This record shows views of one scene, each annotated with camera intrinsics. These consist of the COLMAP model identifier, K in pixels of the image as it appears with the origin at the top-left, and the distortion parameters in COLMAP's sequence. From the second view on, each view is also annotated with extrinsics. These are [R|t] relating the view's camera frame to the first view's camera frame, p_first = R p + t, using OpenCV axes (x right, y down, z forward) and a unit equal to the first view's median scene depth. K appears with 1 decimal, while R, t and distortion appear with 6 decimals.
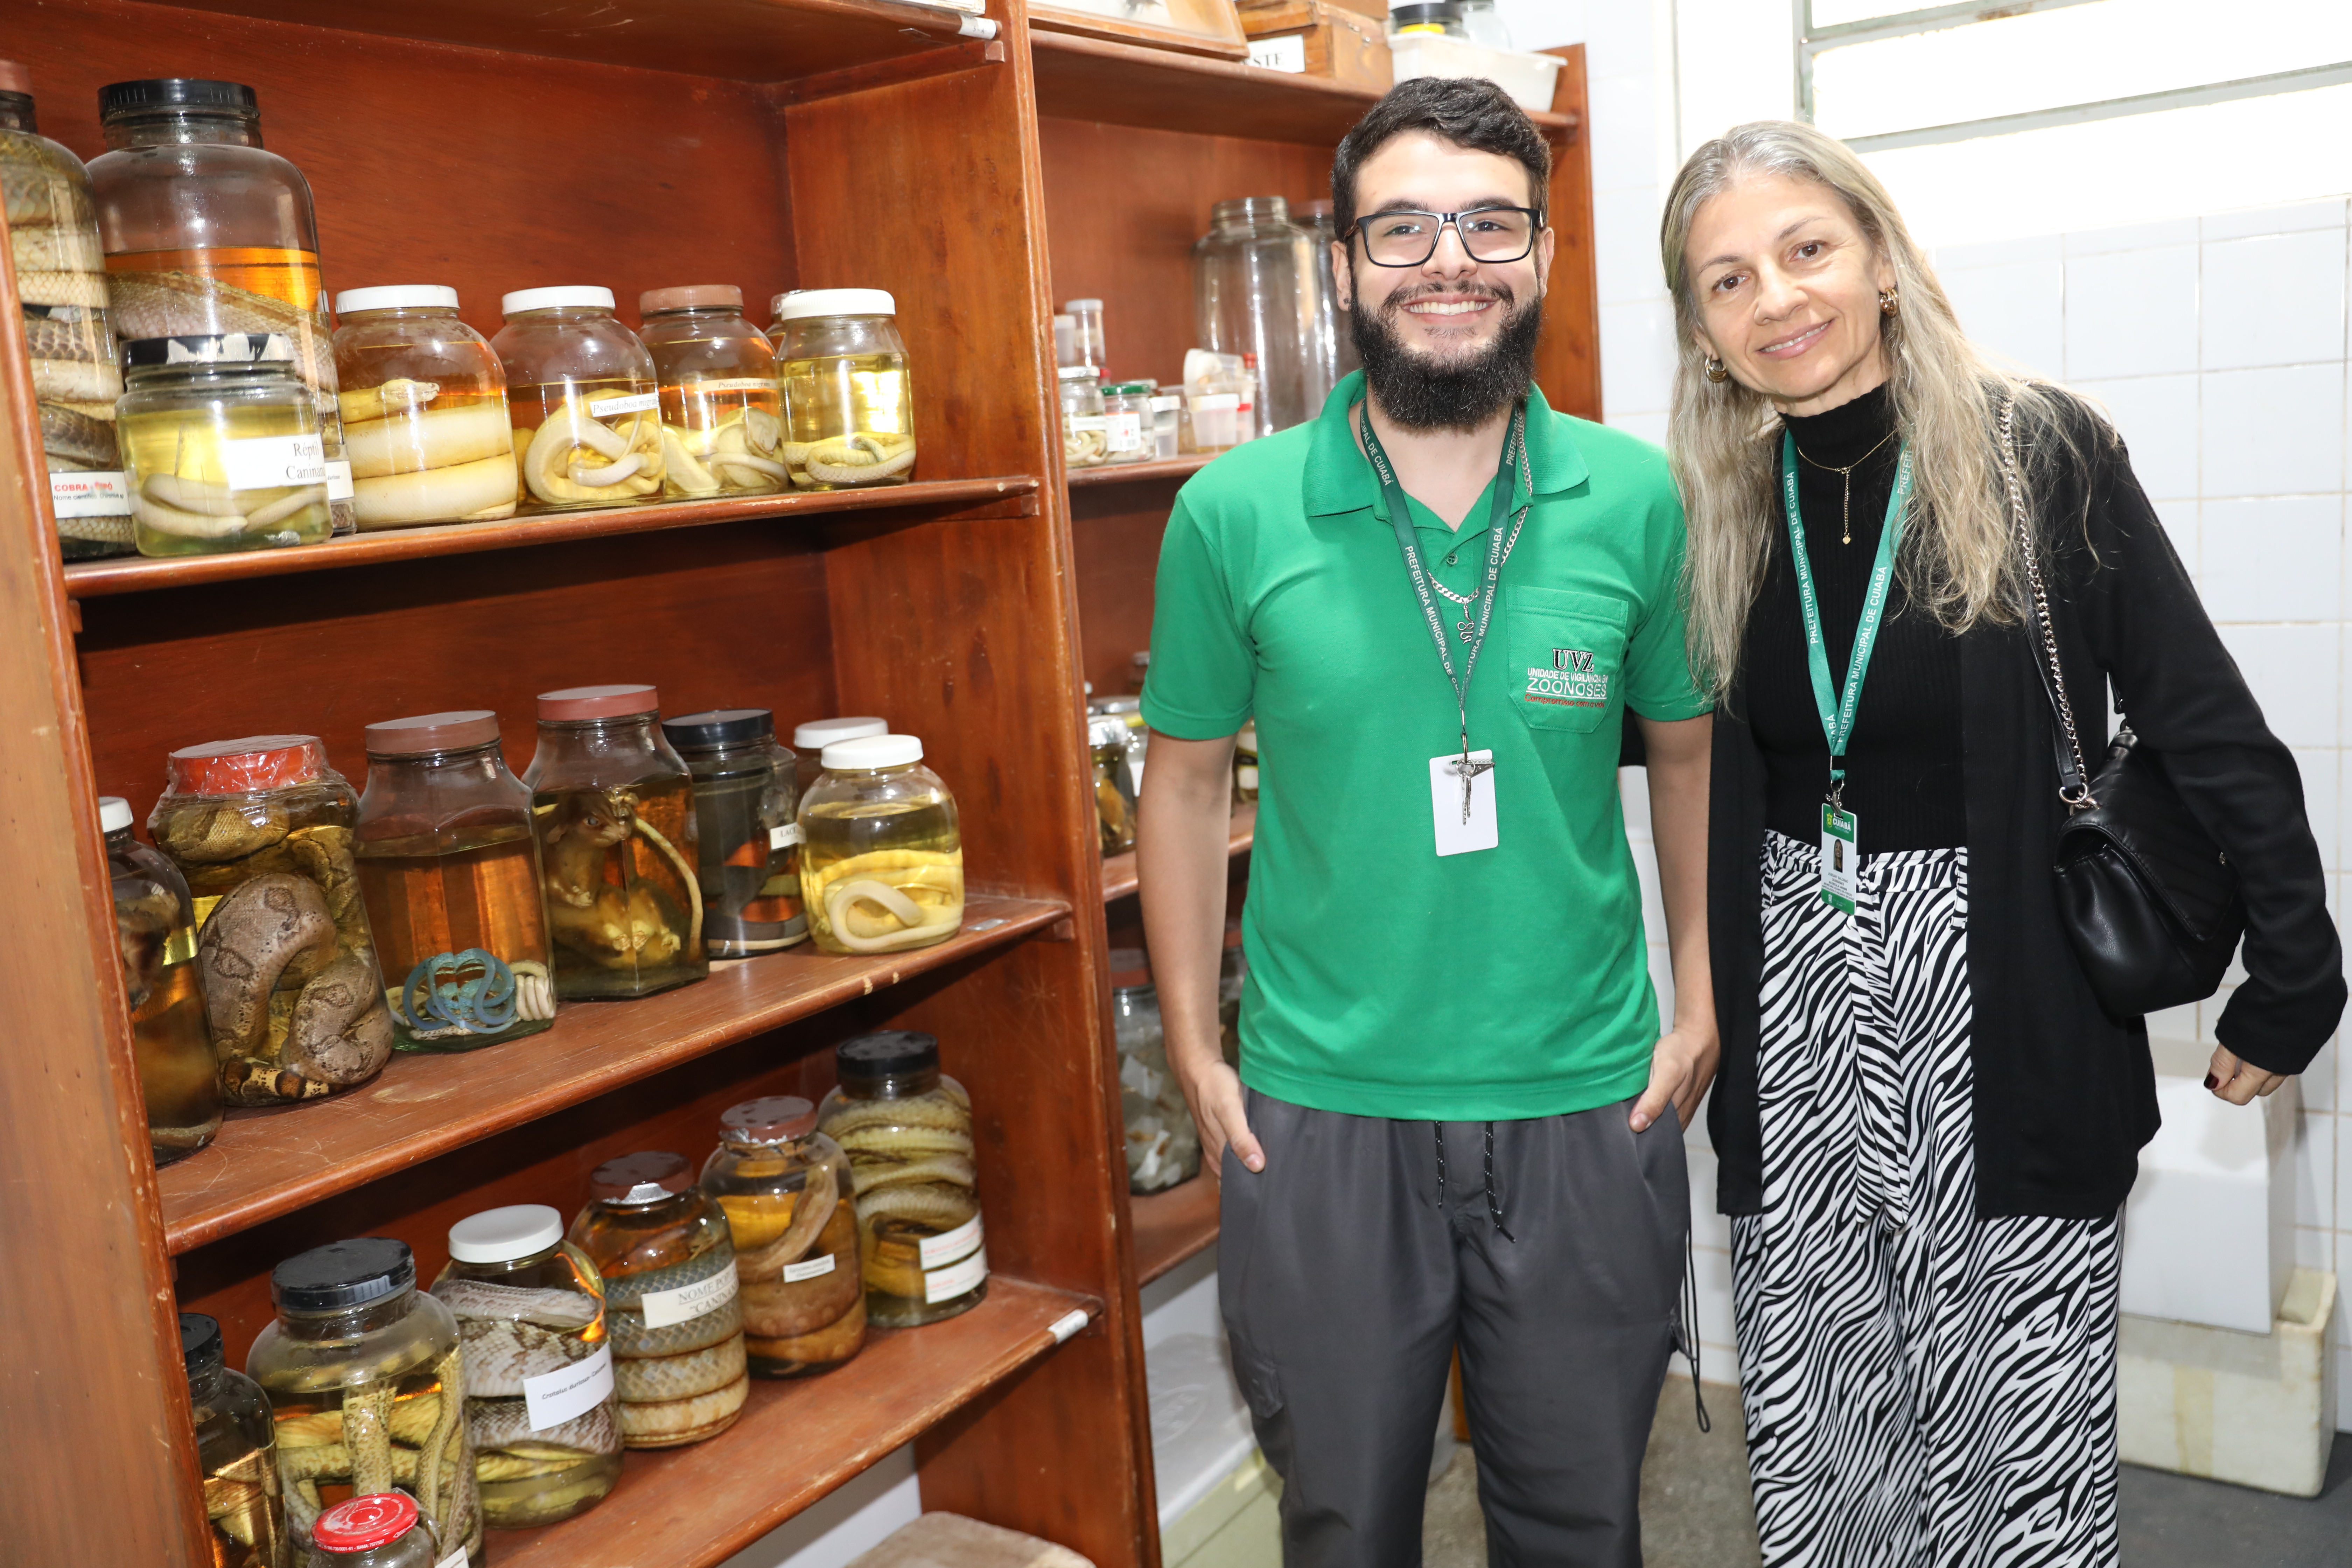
lens RADIAL K [[2096.3, 0, 1176.0], [0, 2096.3, 784.0], [0, 0, 1]] dist [-0.011225, 0.011571]
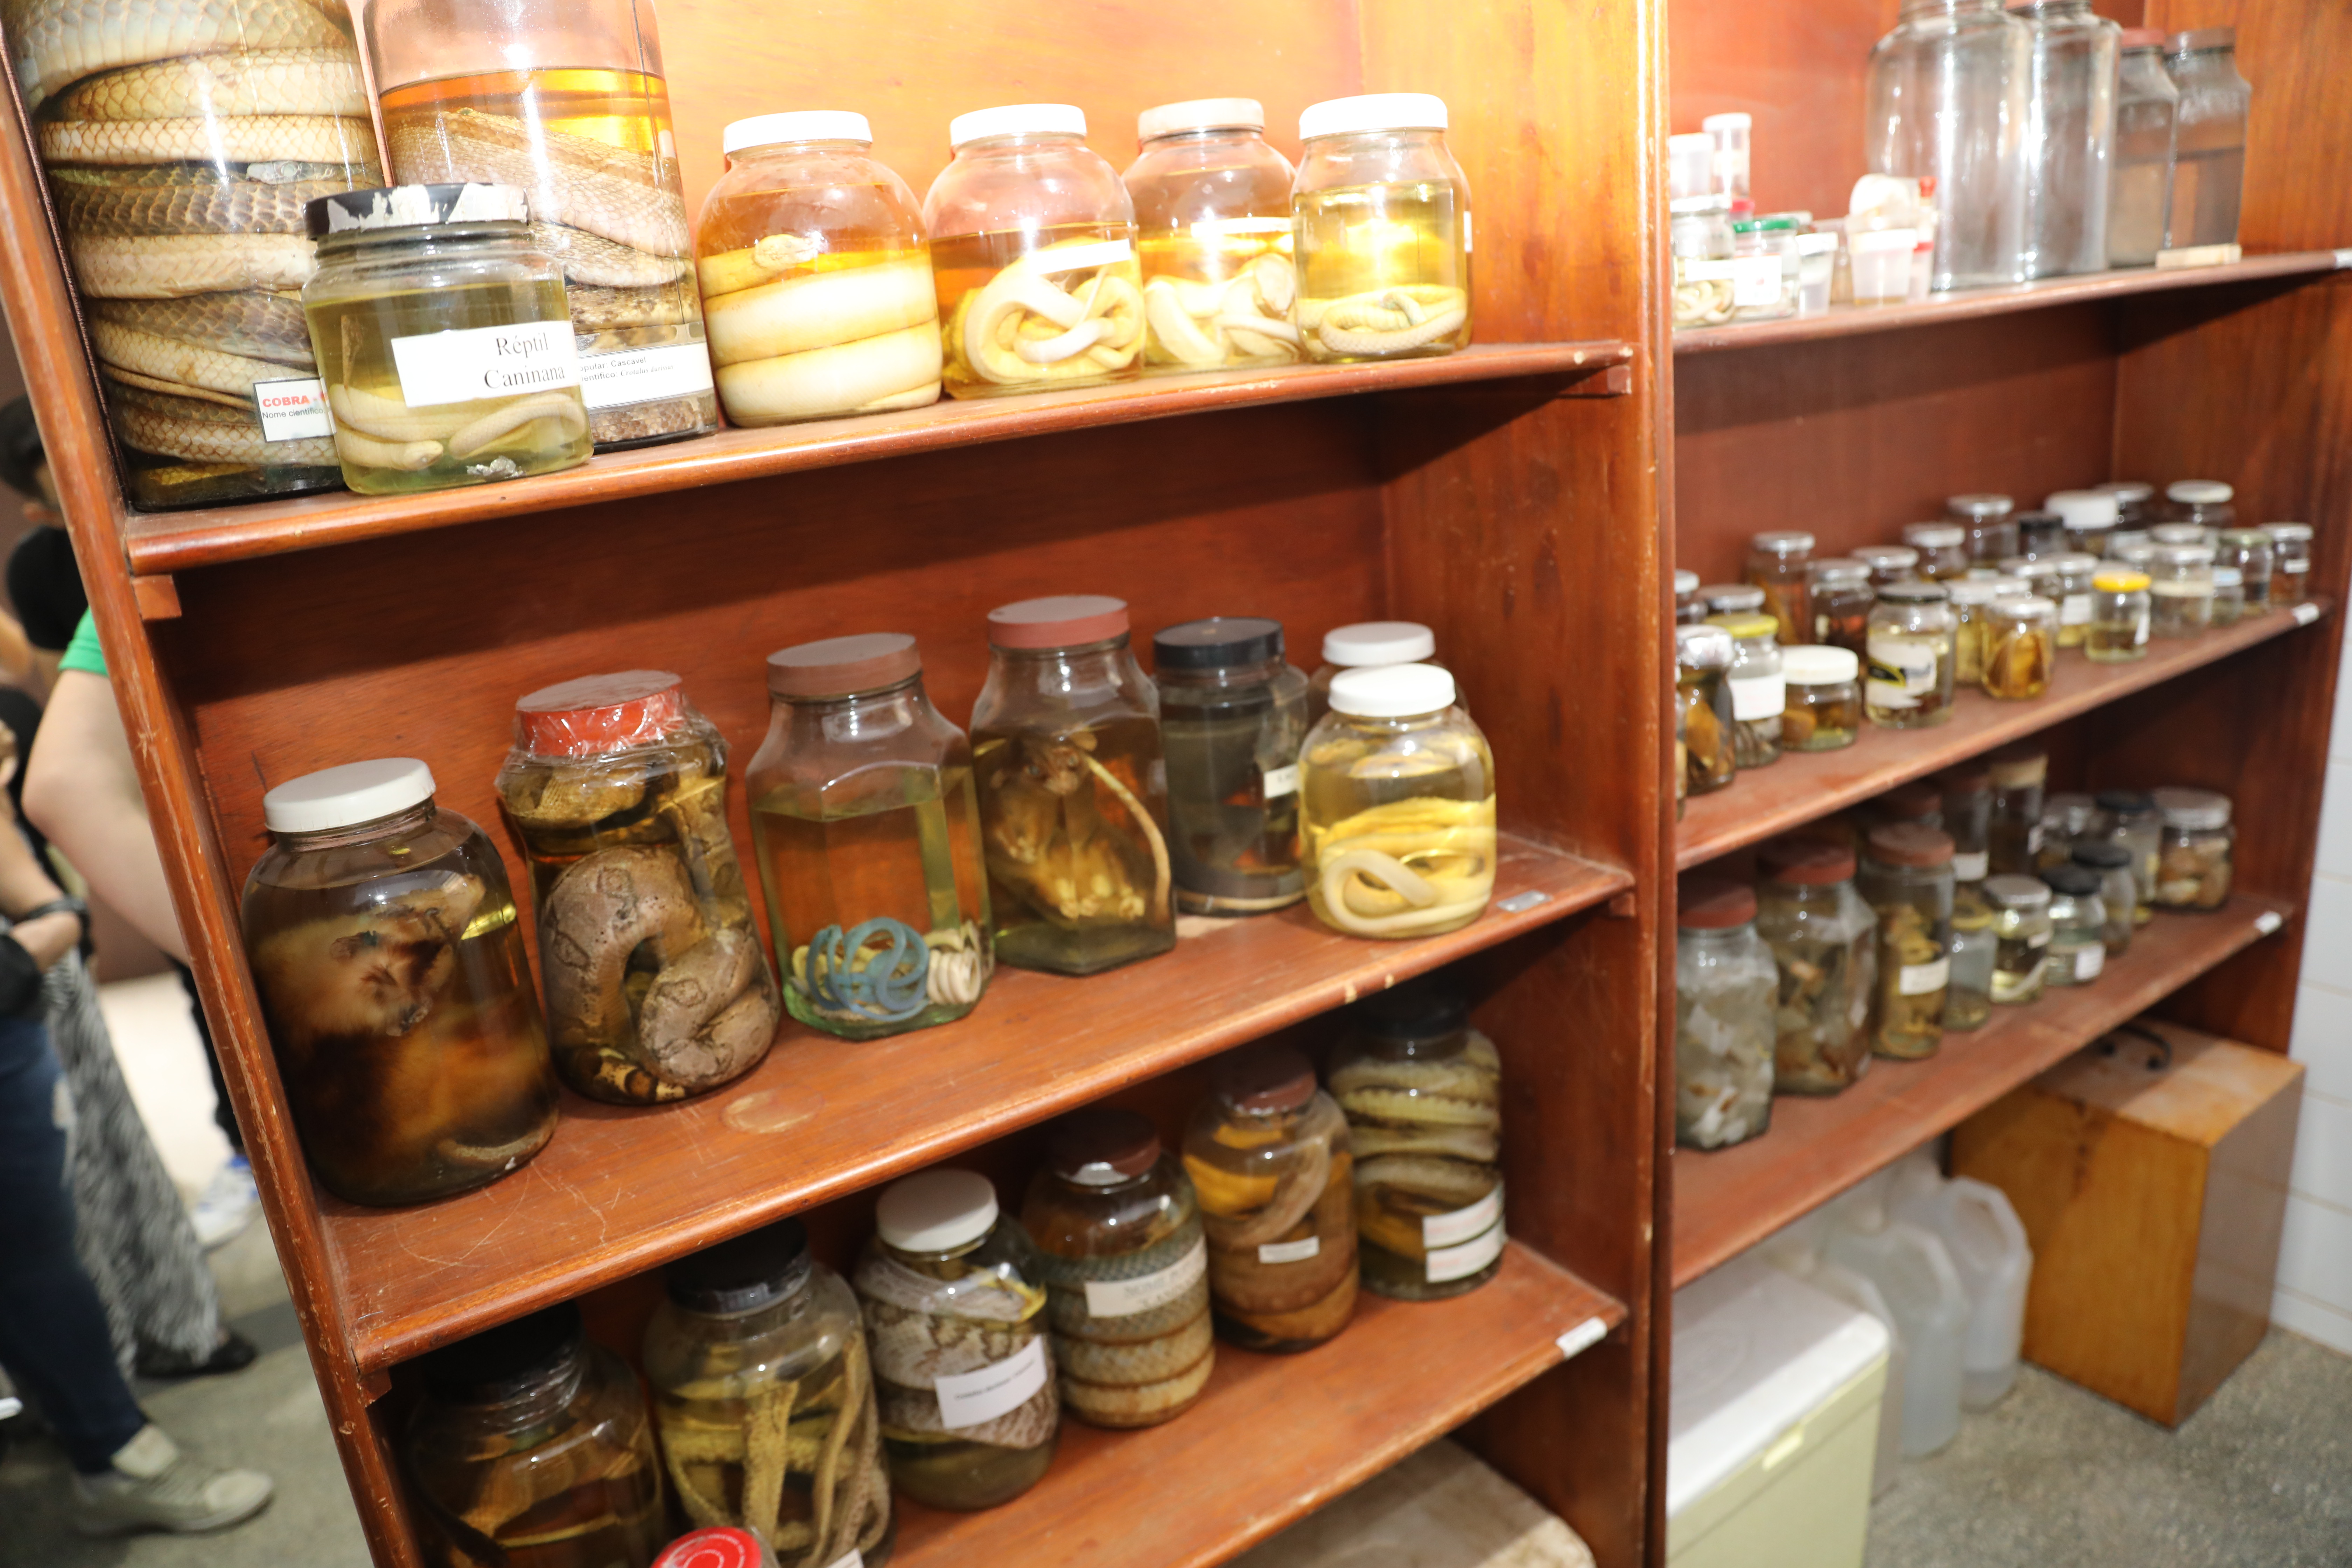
lens RADIAL K [[1565.9, 0, 1176.0], [0, 1565.9, 784.0], [0, 0, 1]] dist [-0.113862, 0.078073]
pose [[0.924450, 0.103900, -0.366876, 0.003456], [-0.043818, 0.984733, 0.168465, -0.077158], [0.378778, -0.139661, 0.914889, 0.408885]]
